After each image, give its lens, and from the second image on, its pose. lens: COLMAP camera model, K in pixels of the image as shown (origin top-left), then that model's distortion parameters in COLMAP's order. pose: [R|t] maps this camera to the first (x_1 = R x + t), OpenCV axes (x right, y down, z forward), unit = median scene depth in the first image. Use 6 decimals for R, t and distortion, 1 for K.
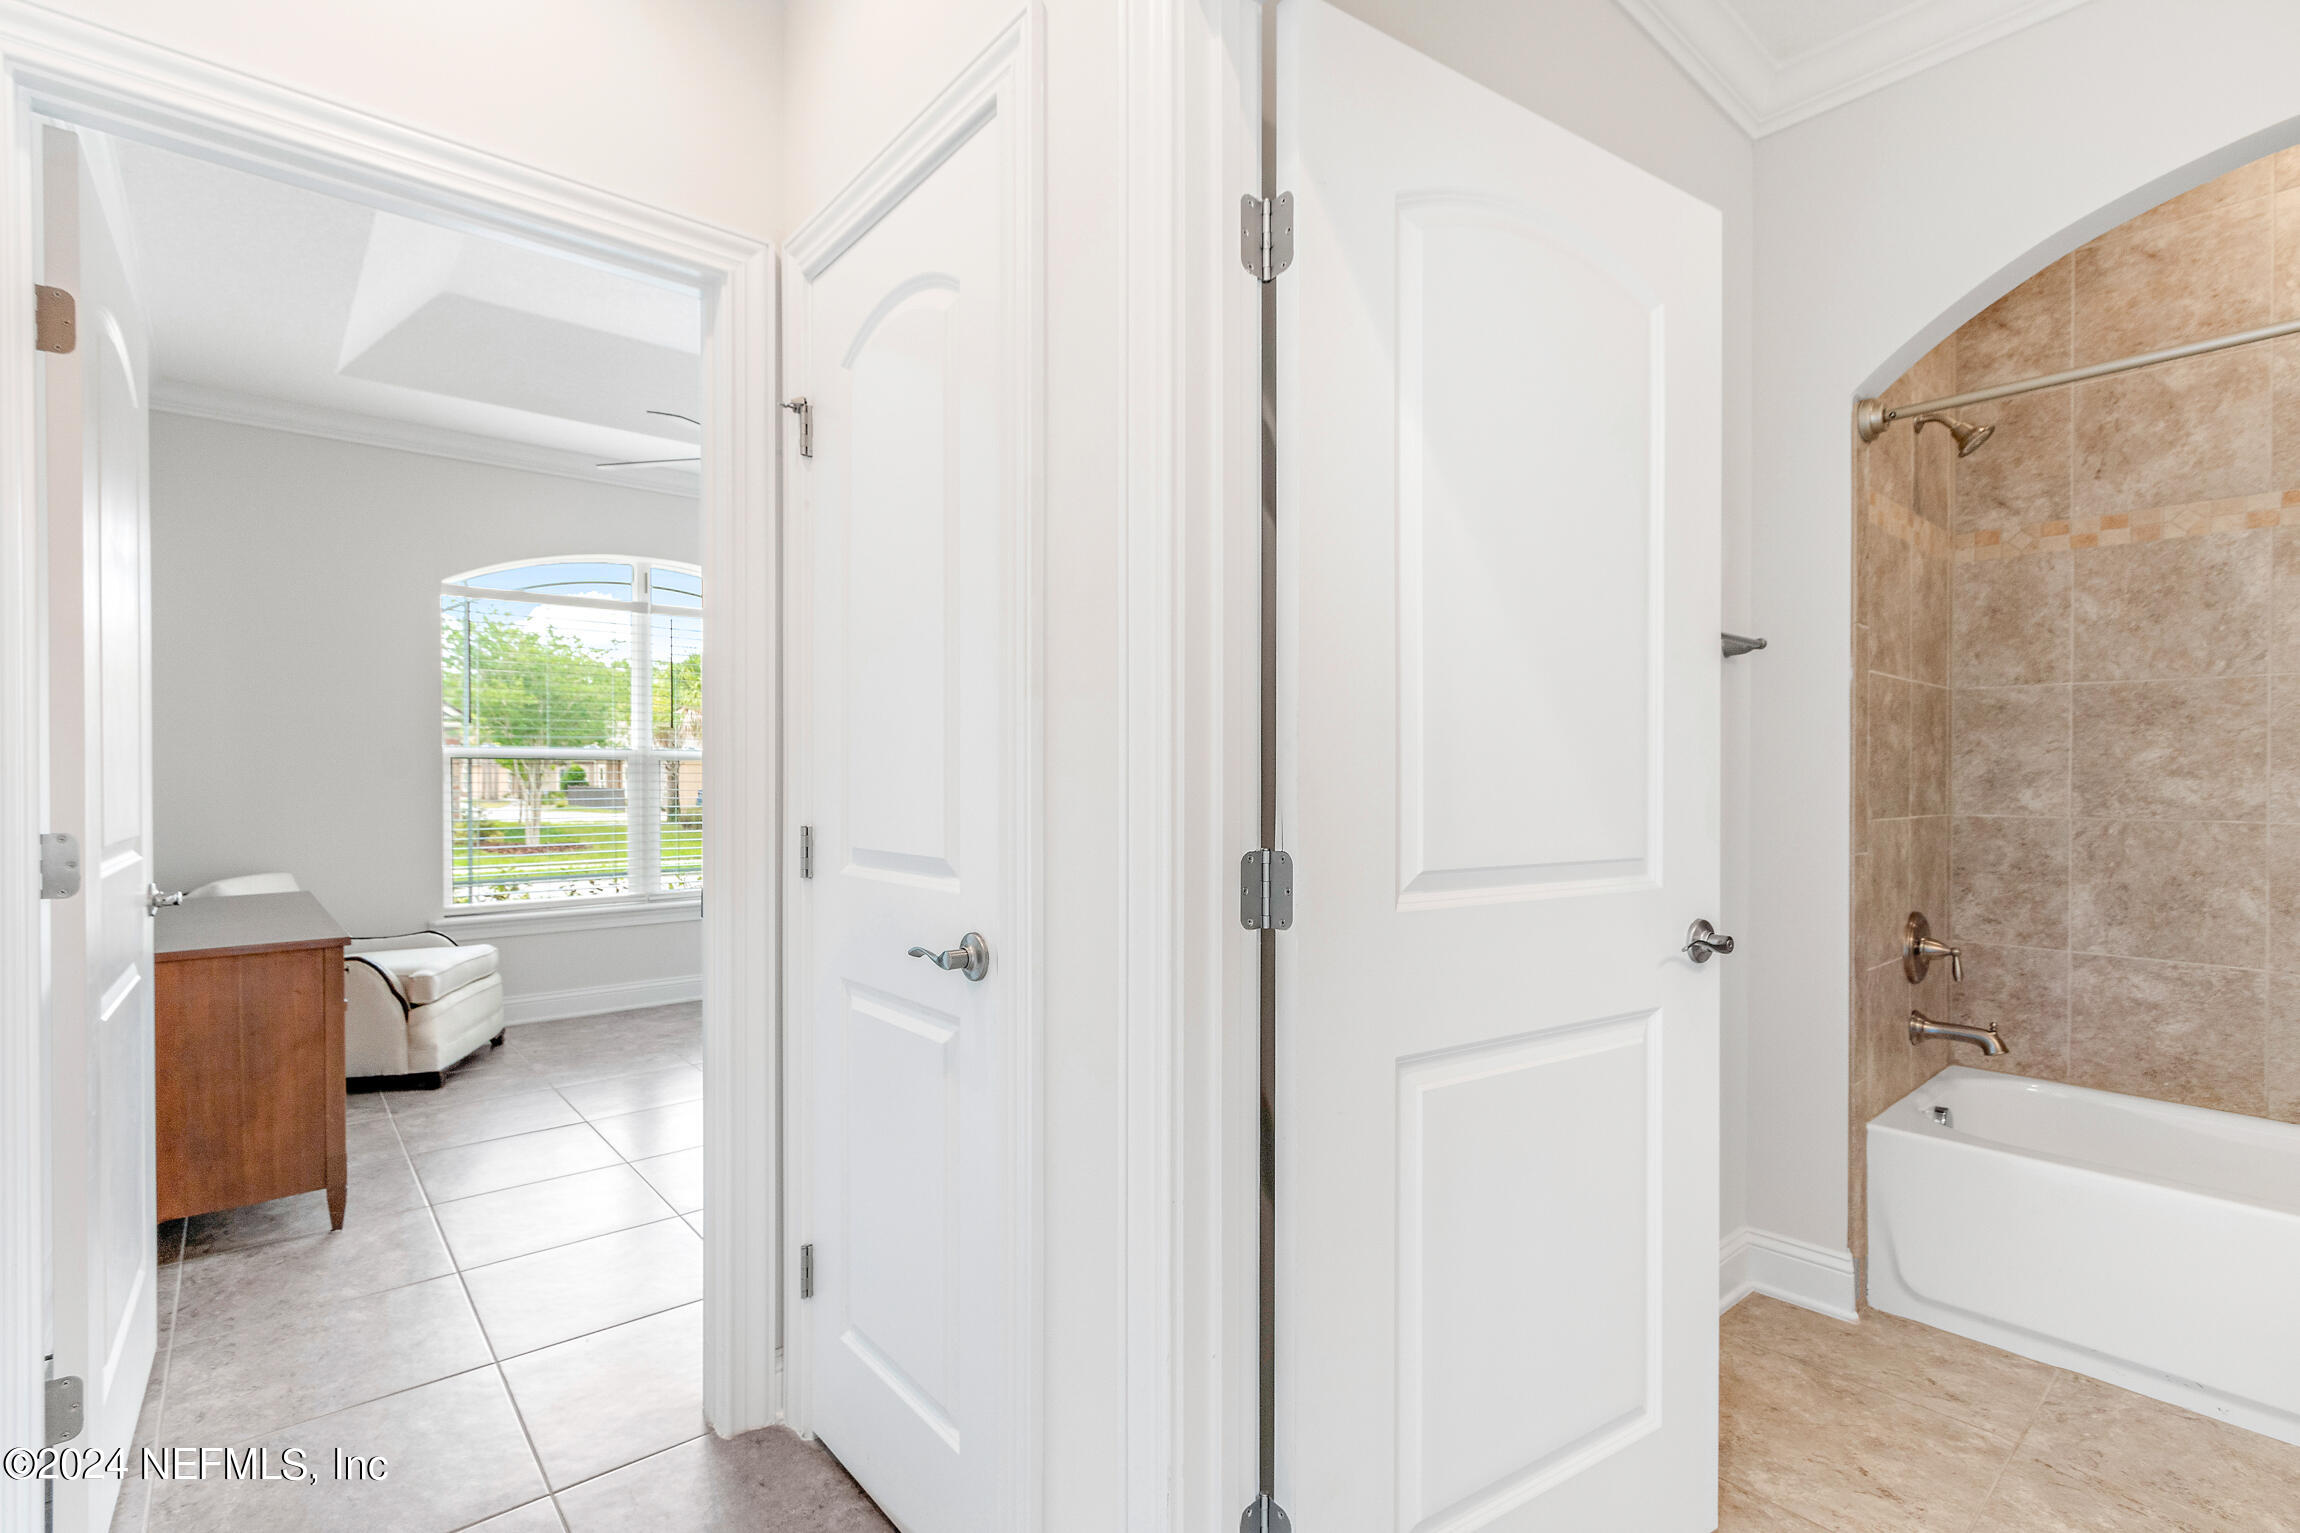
lens RADIAL K [[1056.6, 0, 1113.8], [0, 1056.6, 782.9], [0, 0, 1]] dist [0.002553, 0.000405]
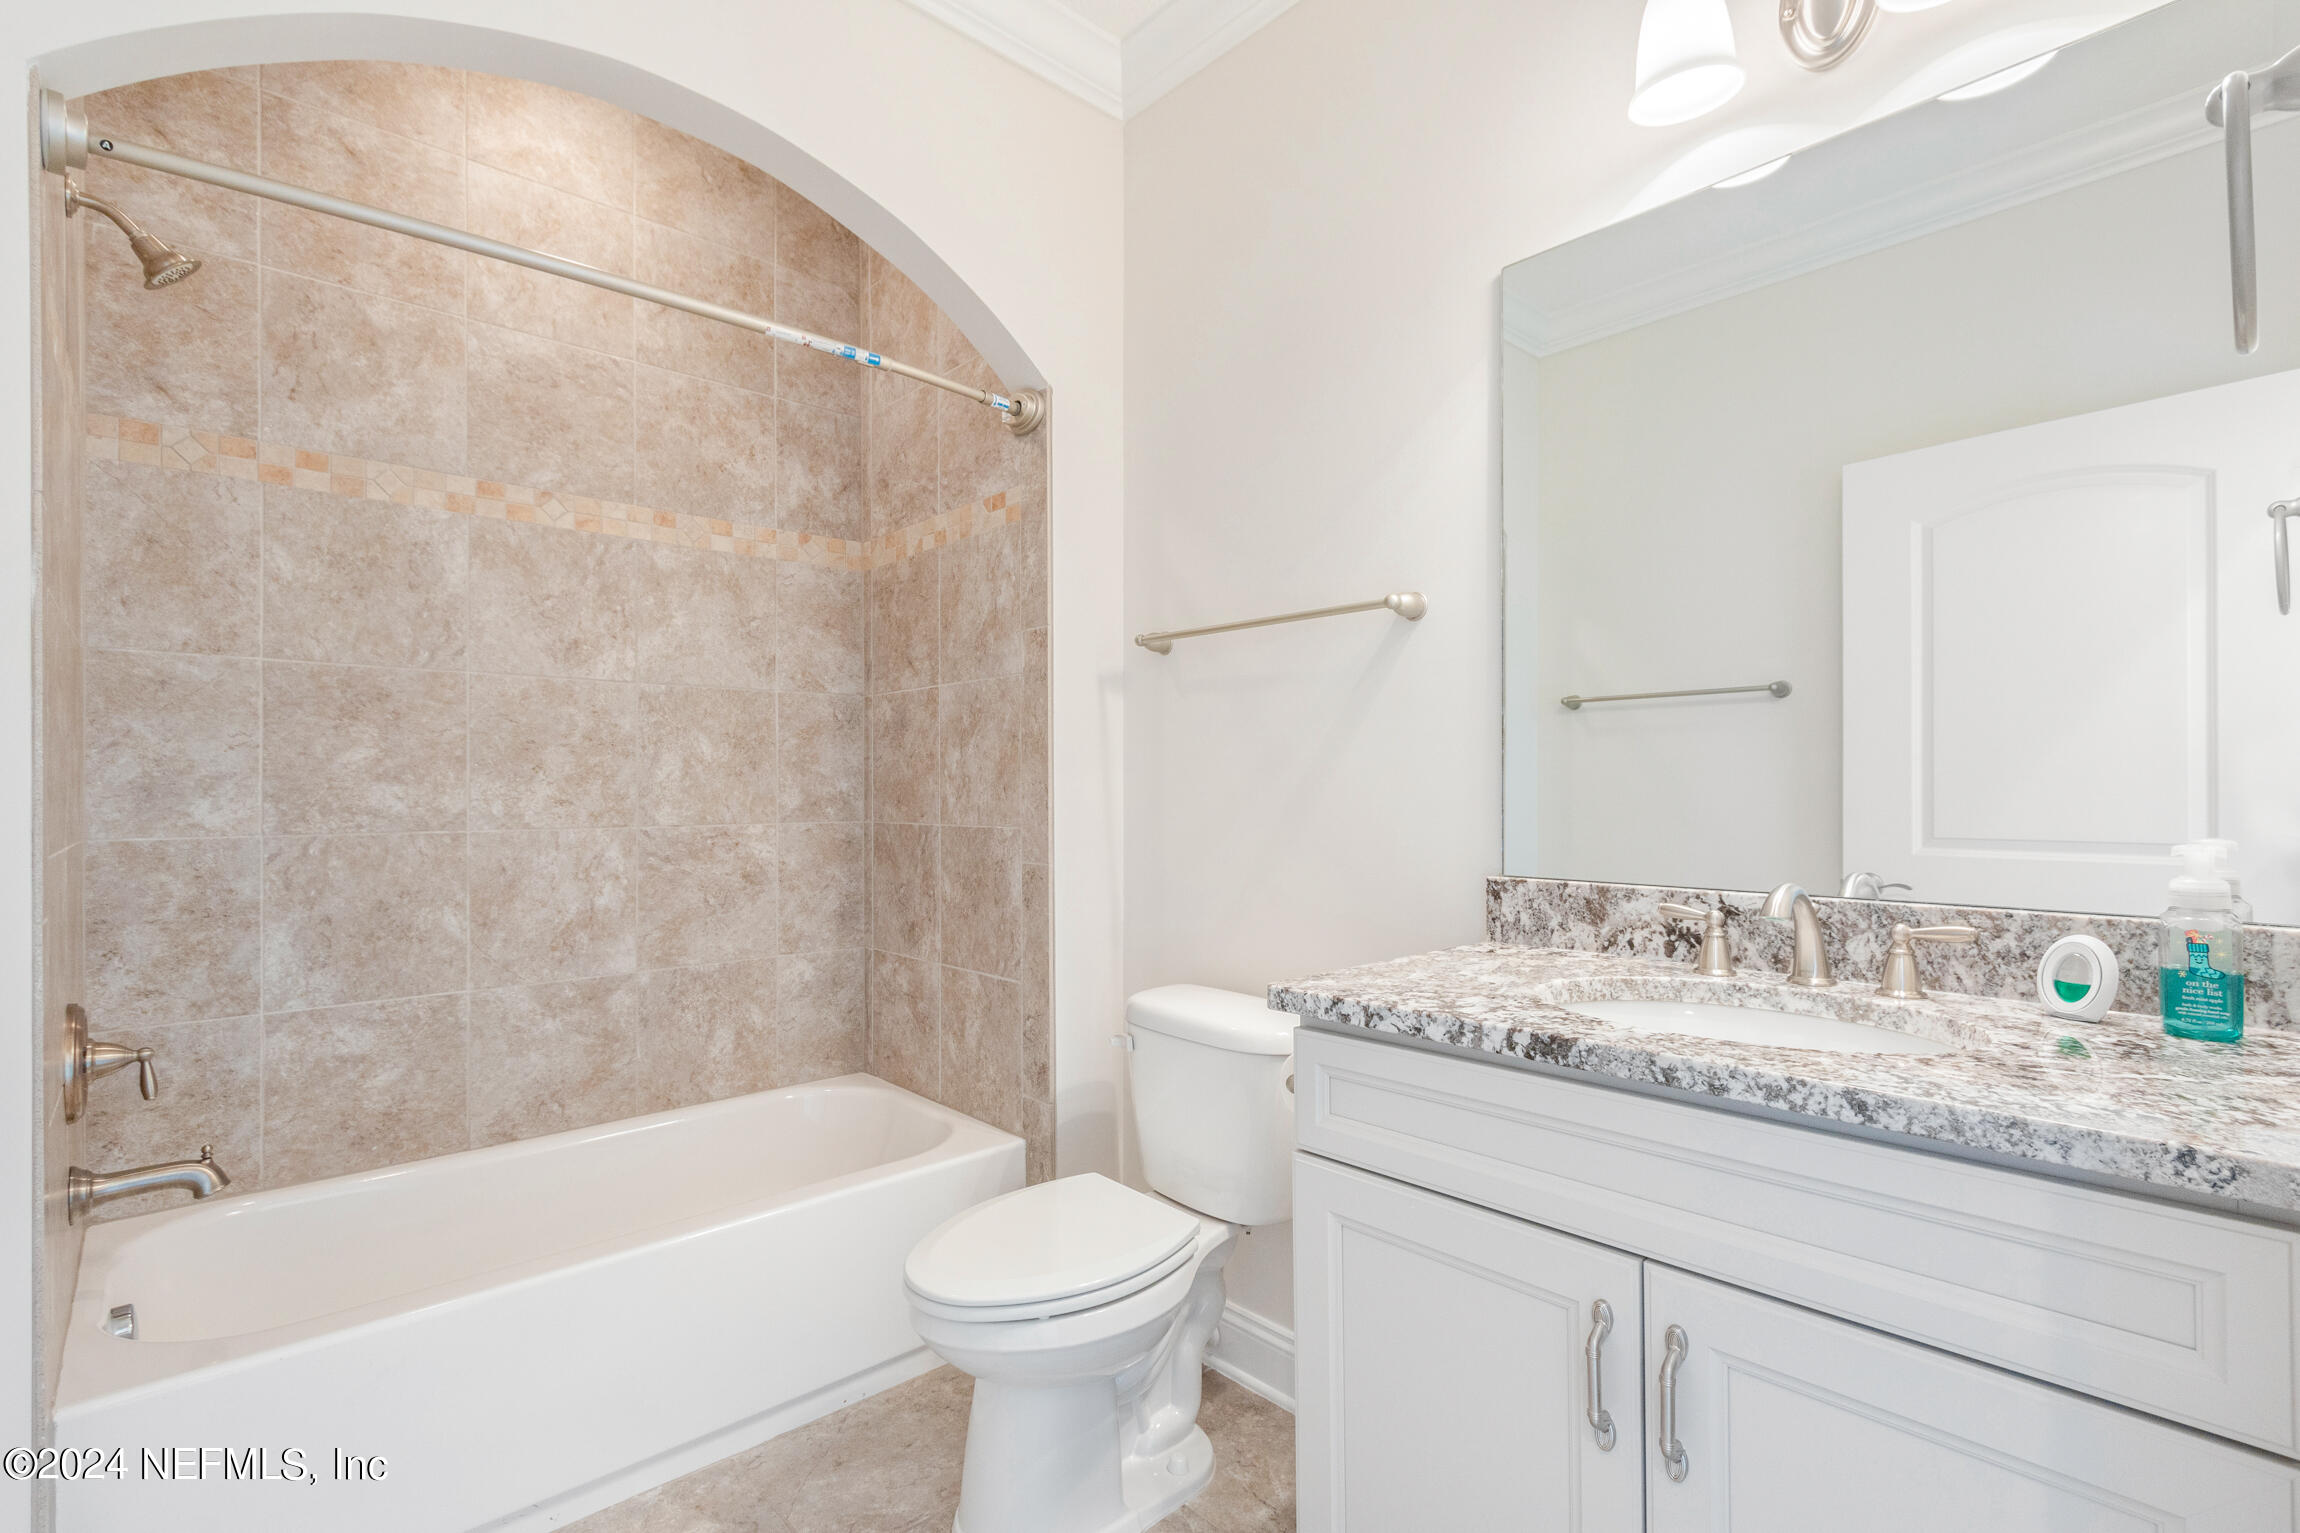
lens RADIAL K [[1056.6, 0, 1113.8], [0, 1056.6, 782.9], [0, 0, 1]] dist [0.002553, 0.000405]
pose [[-0.048978, 0.002924, 0.998796, 0.124238], [0.010303, 0.999944, -0.002422, 0.002873], [-0.998747, 0.010172, -0.049005, 0.443706]]
